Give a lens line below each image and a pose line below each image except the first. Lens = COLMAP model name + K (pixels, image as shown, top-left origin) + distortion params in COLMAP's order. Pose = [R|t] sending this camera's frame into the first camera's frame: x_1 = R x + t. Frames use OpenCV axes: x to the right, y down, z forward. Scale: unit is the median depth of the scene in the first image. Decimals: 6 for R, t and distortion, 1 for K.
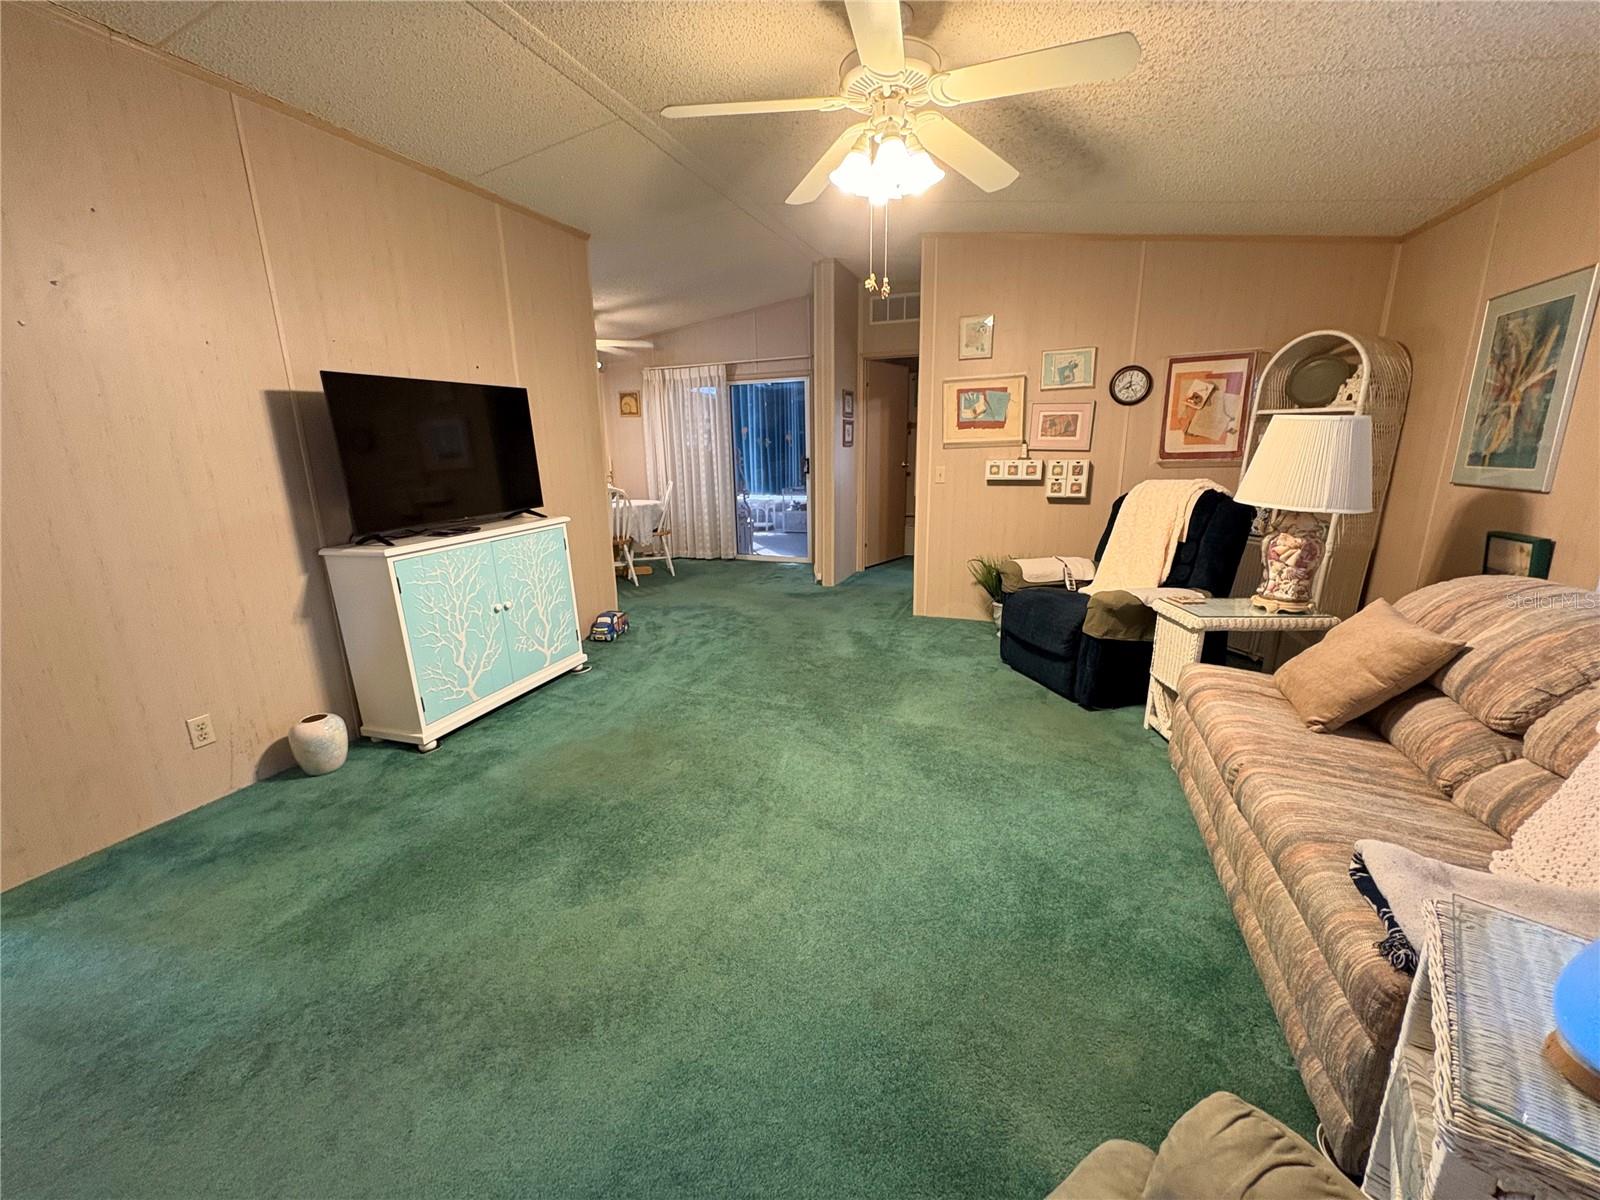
lens RADIAL K [[638.4, 0, 798.6], [0, 638.4, 593.5], [0, 0, 1]] dist [0.002340, 0.000261]
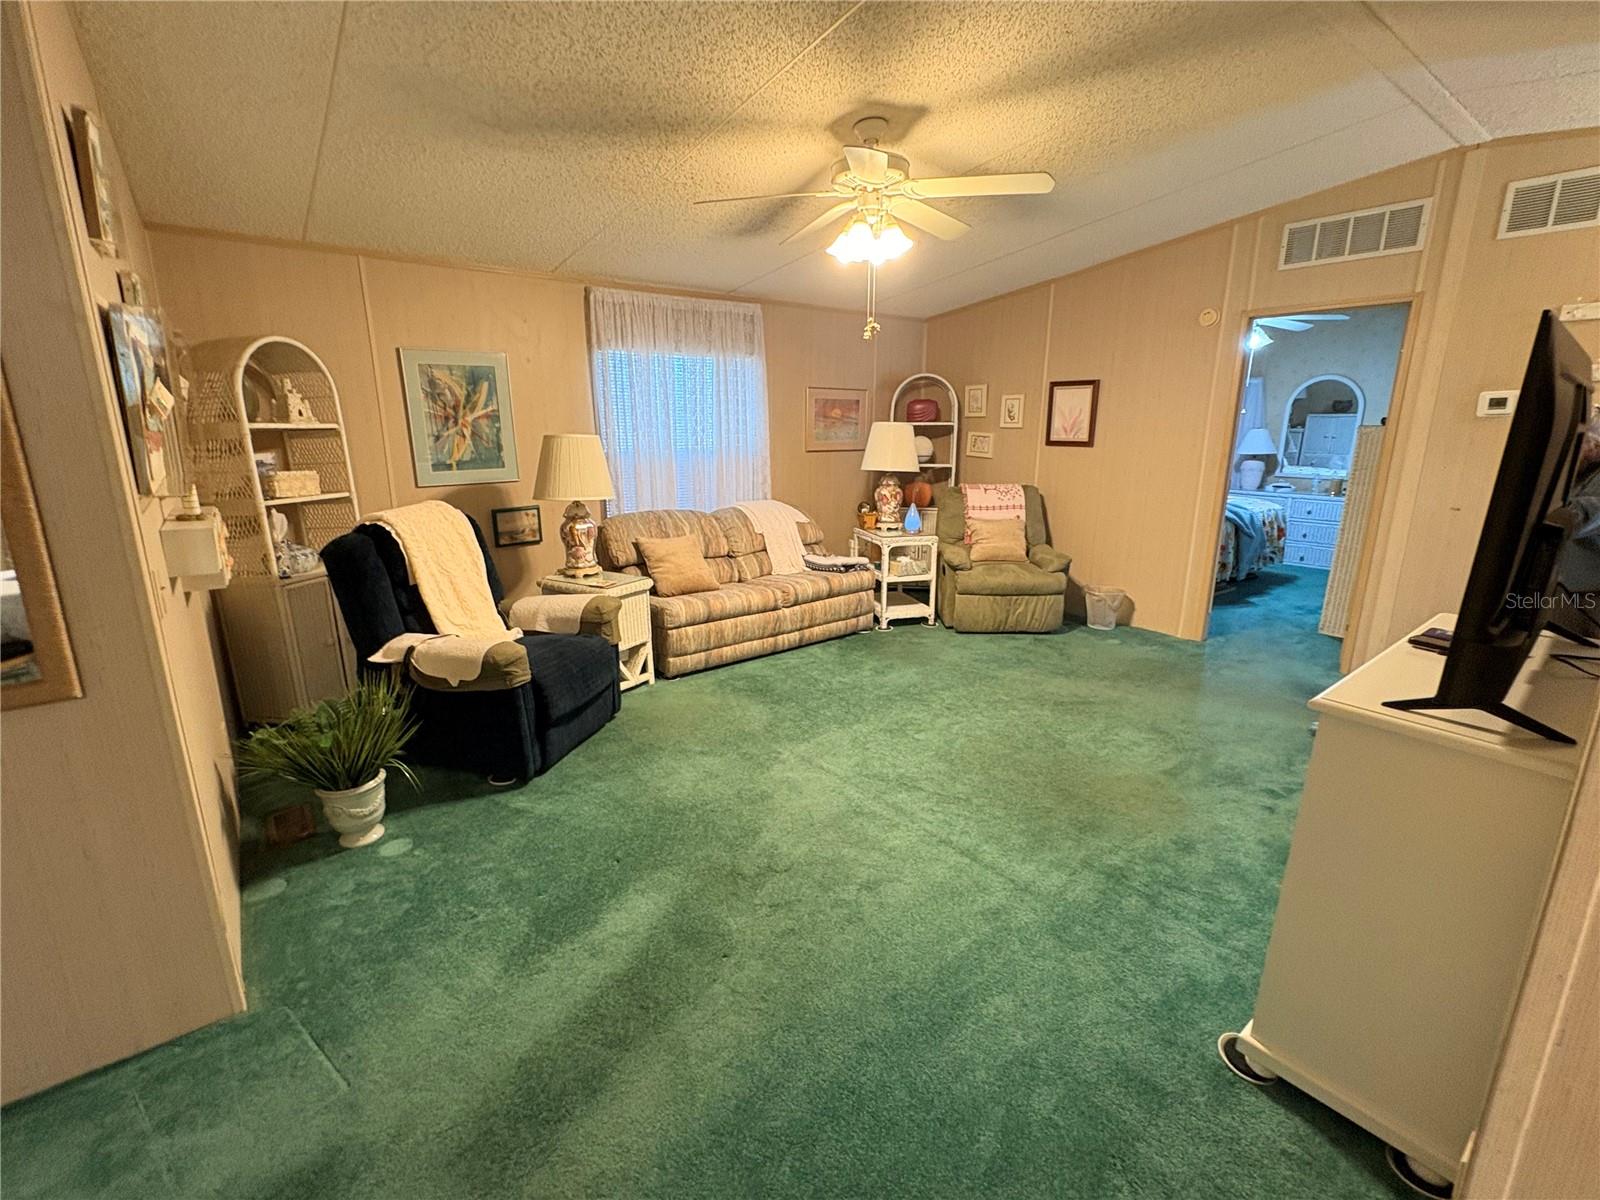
lens RADIAL K [[718.3, 0, 801.5], [0, 718.3, 600.5], [0, 0, 1]] dist [-0.003209, 0.000177]
pose [[-0.854367, -0.112961, 0.507244, -0.277738], [0.131361, 0.897445, 0.421114, -0.326420], [-0.502793, 0.426418, -0.751909, 1.237112]]
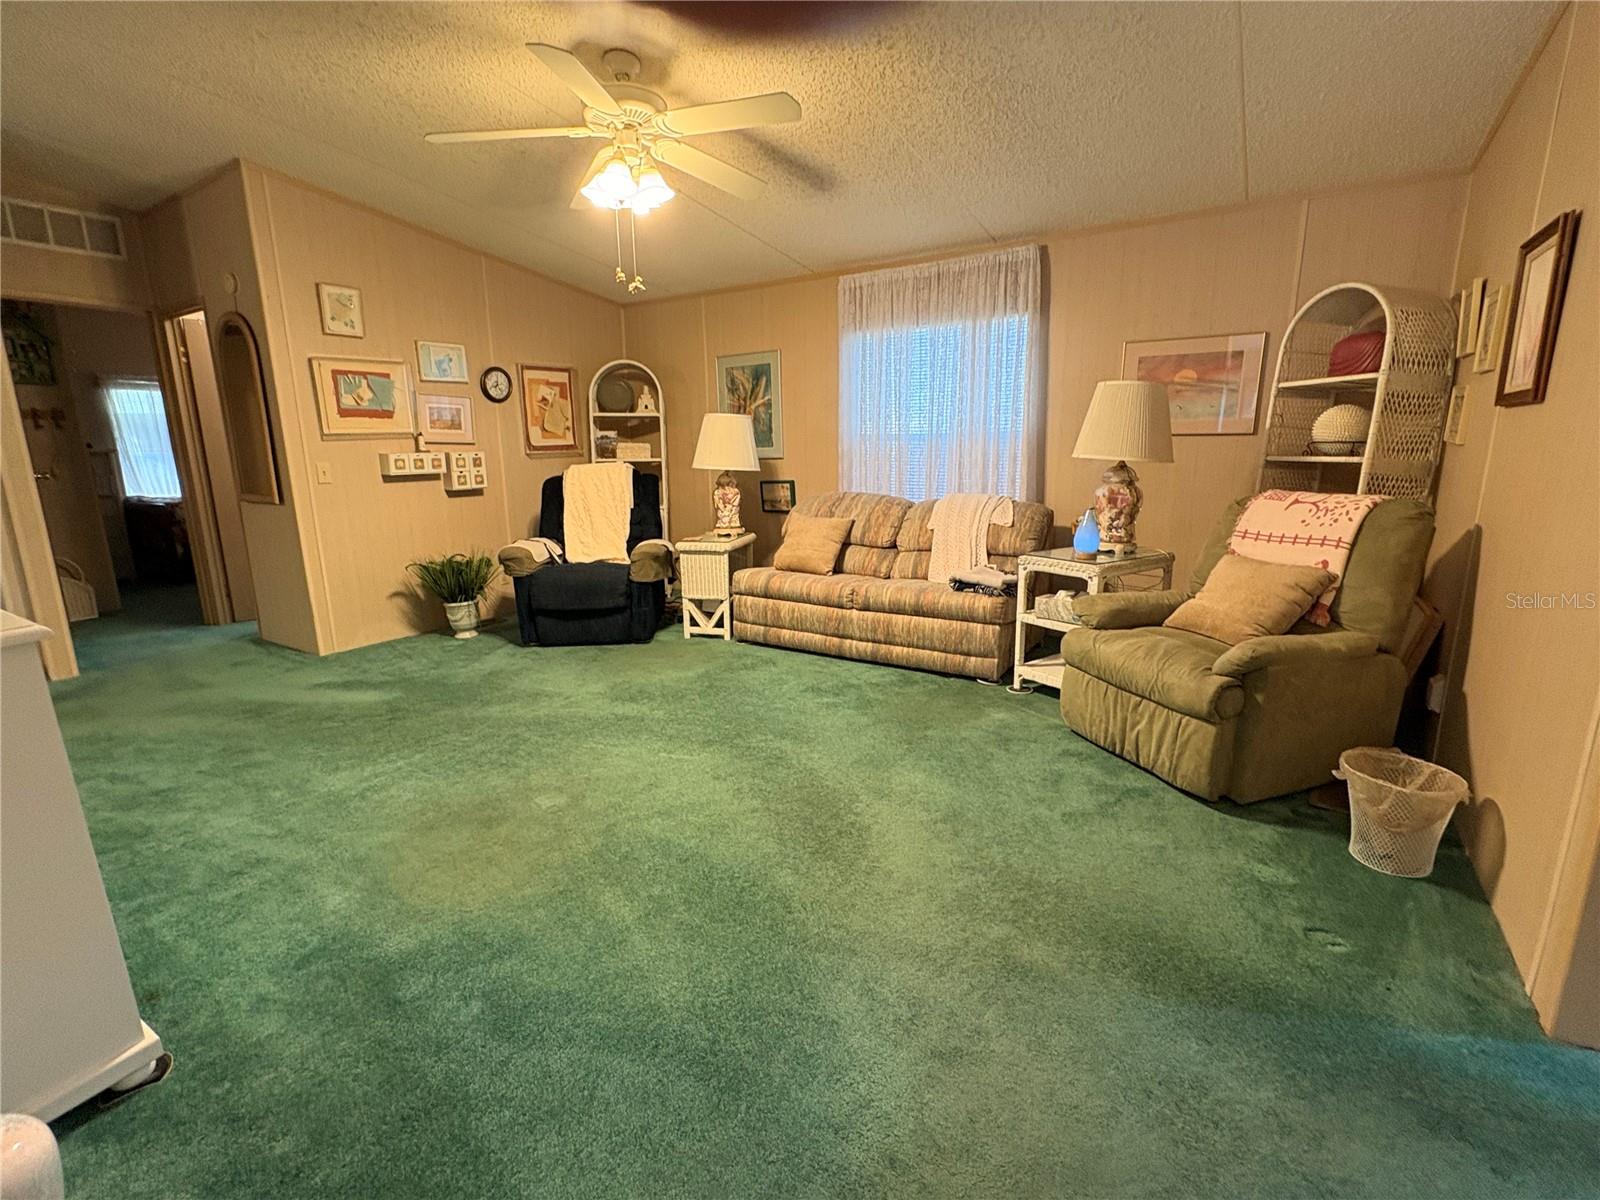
lens RADIAL K [[718.3, 0, 798.1], [0, 718.3, 601.0], [0, 0, 1]] dist [-0.003209, 0.000177]
pose [[0.208883, -0.195121, 0.958277, -0.615731], [0.236260, 0.960936, 0.144163, -0.022420], [-0.948973, 0.196290, 0.246823, 0.268777]]
